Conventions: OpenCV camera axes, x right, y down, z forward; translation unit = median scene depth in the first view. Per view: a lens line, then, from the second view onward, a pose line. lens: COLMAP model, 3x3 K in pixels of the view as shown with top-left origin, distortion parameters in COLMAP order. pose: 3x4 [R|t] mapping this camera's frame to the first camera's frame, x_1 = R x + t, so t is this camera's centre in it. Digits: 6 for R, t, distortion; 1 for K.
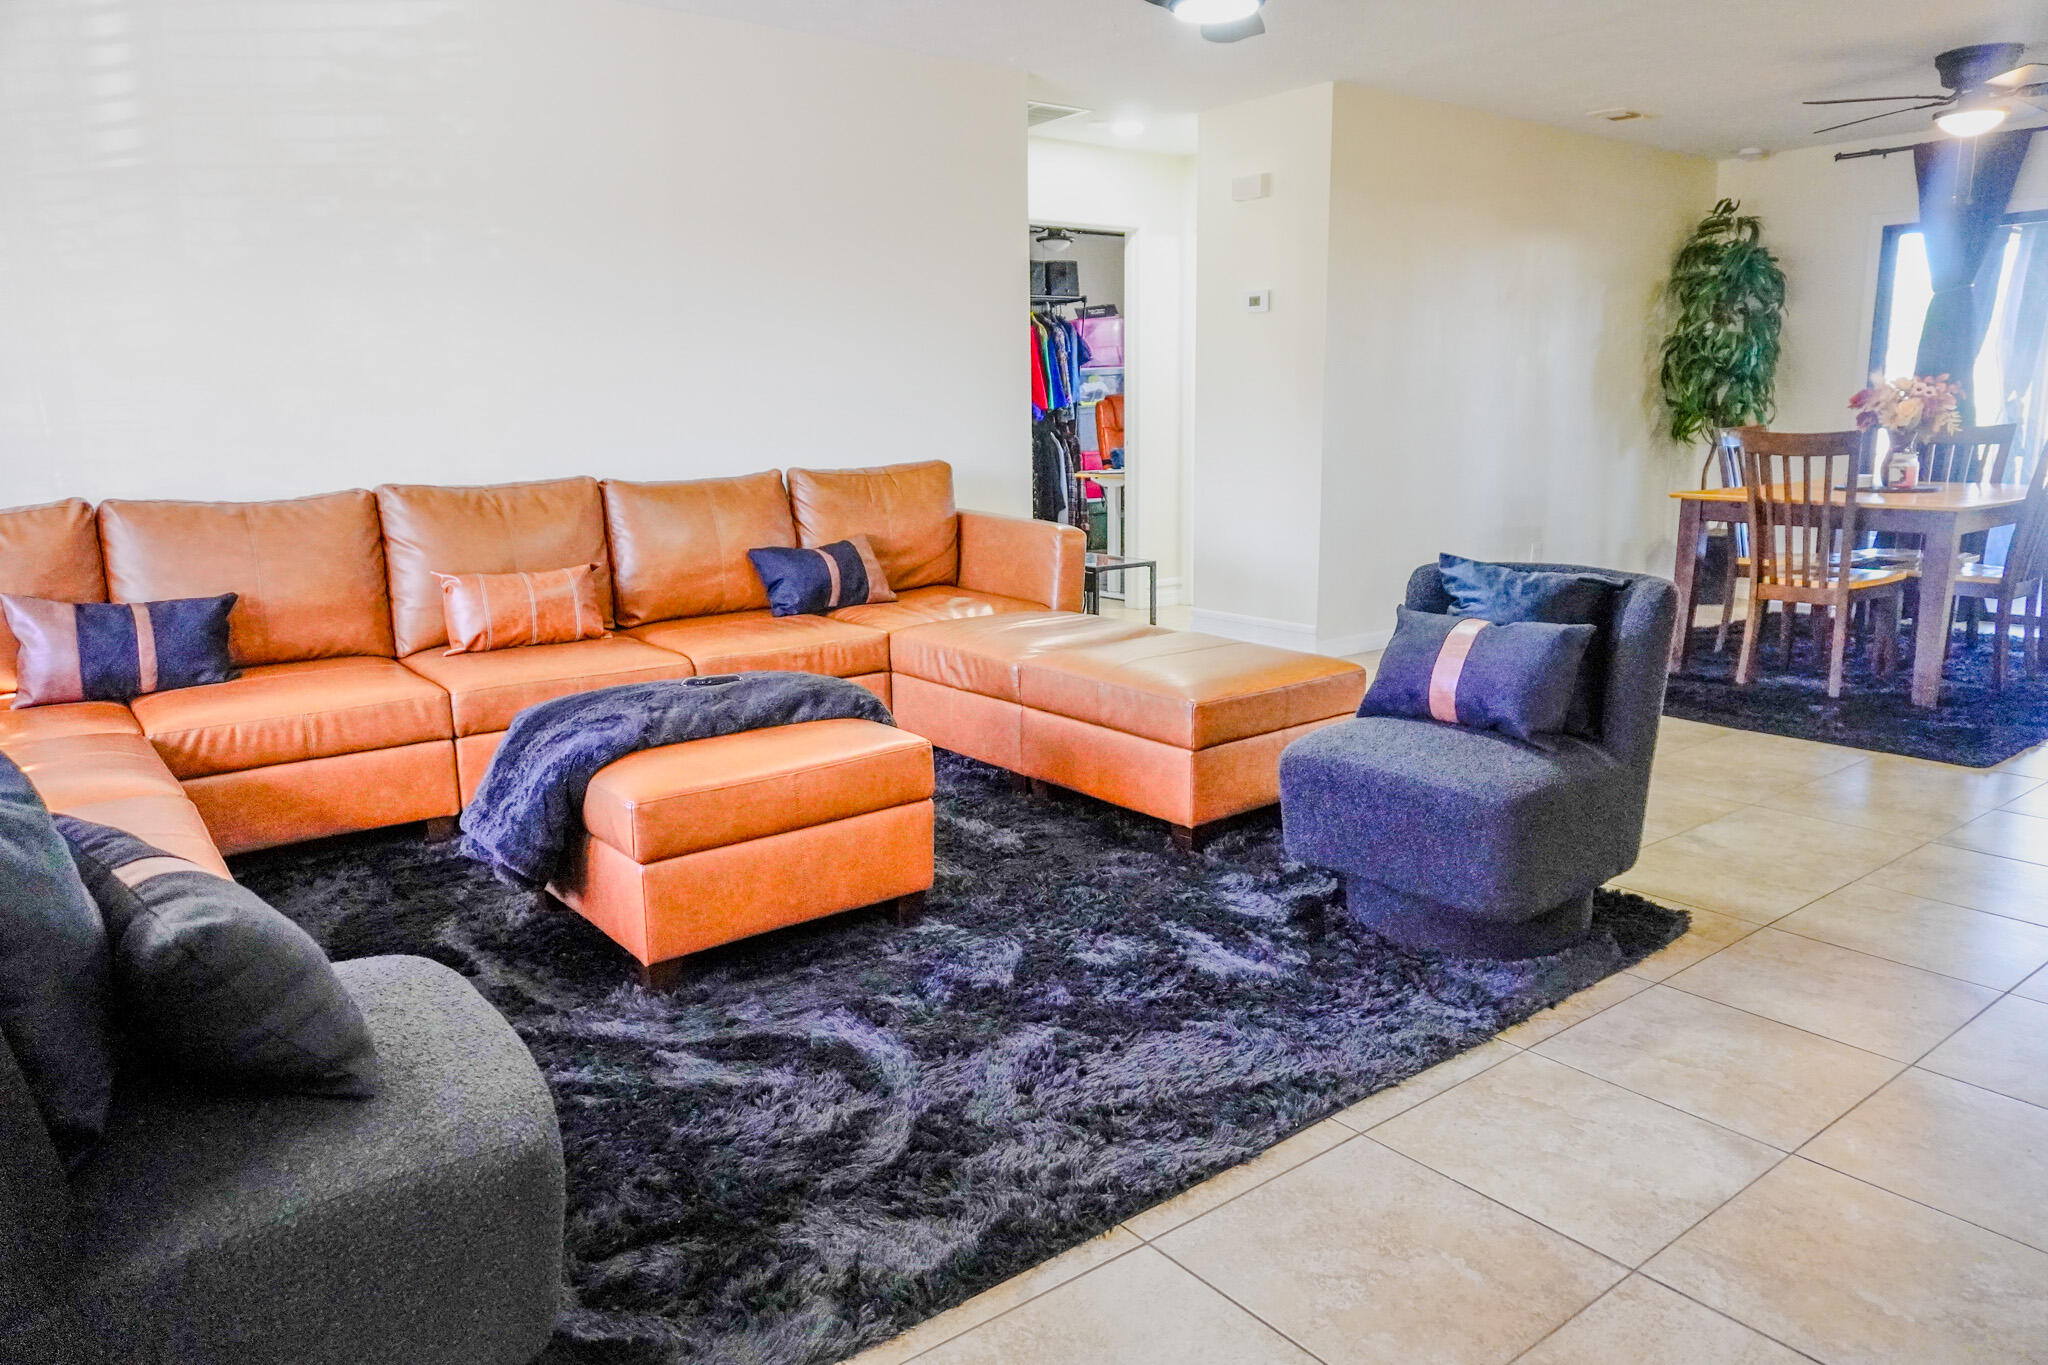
lens RADIAL K [[1368.6, 0, 1022.2], [0, 1368.6, 687.1], [0, 0, 1]] dist [-0.026112, 0.004328]
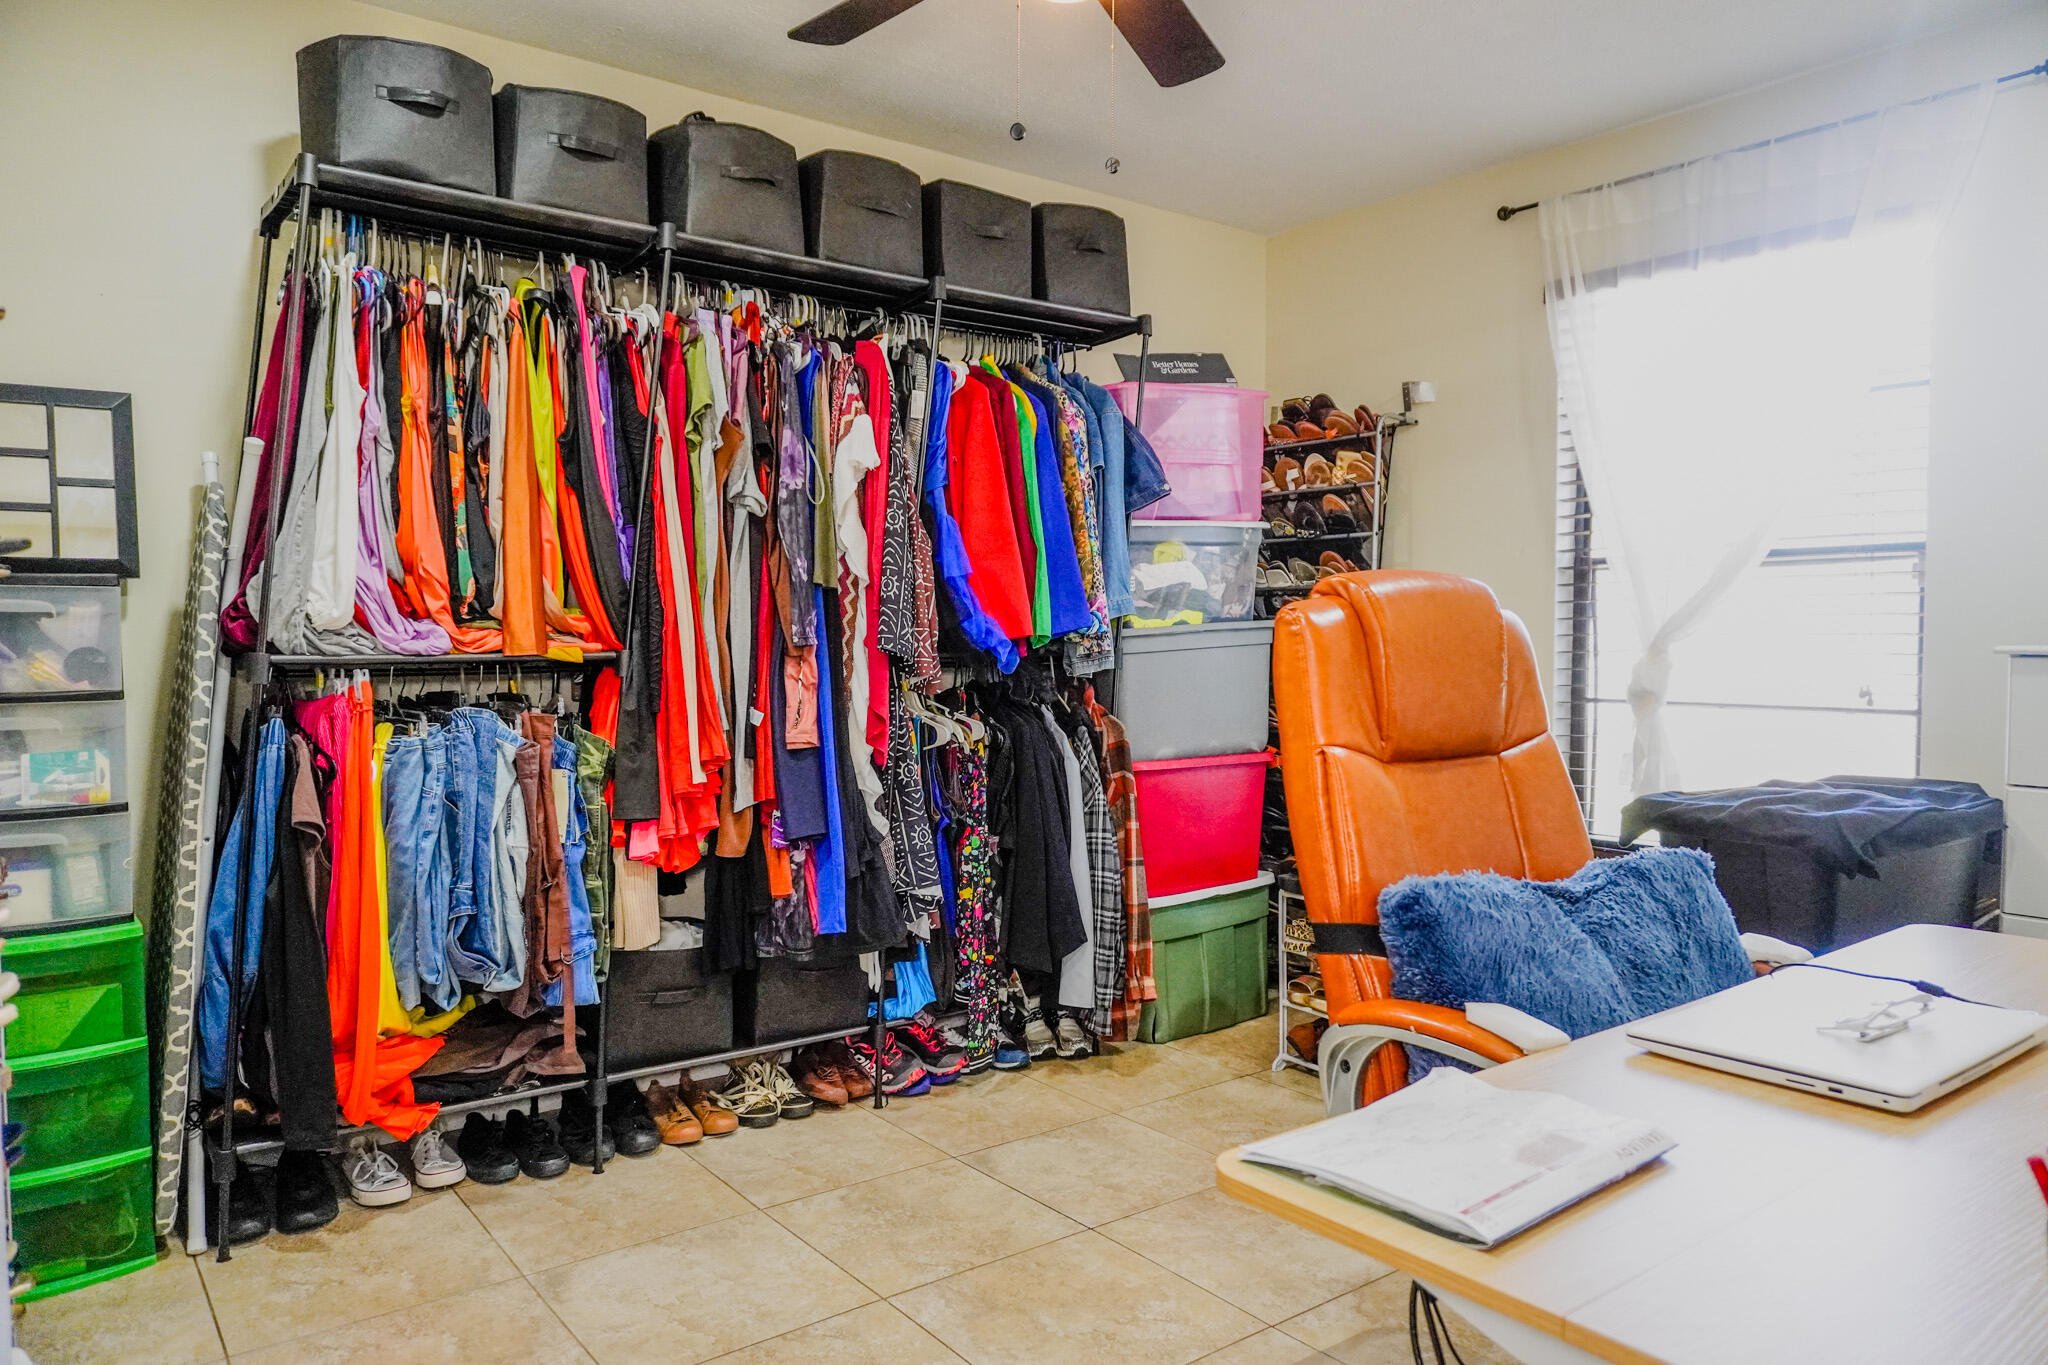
lens RADIAL K [[1368.6, 0, 1024.9], [0, 1368.6, 685.7], [0, 0, 1]] dist [-0.026112, 0.004328]
pose [[0.999887, 0.014615, -0.003571, 0.018185], [-0.015012, 0.984881, -0.172581, -0.134774], [0.000994, 0.172616, 0.984989, 0.679546]]
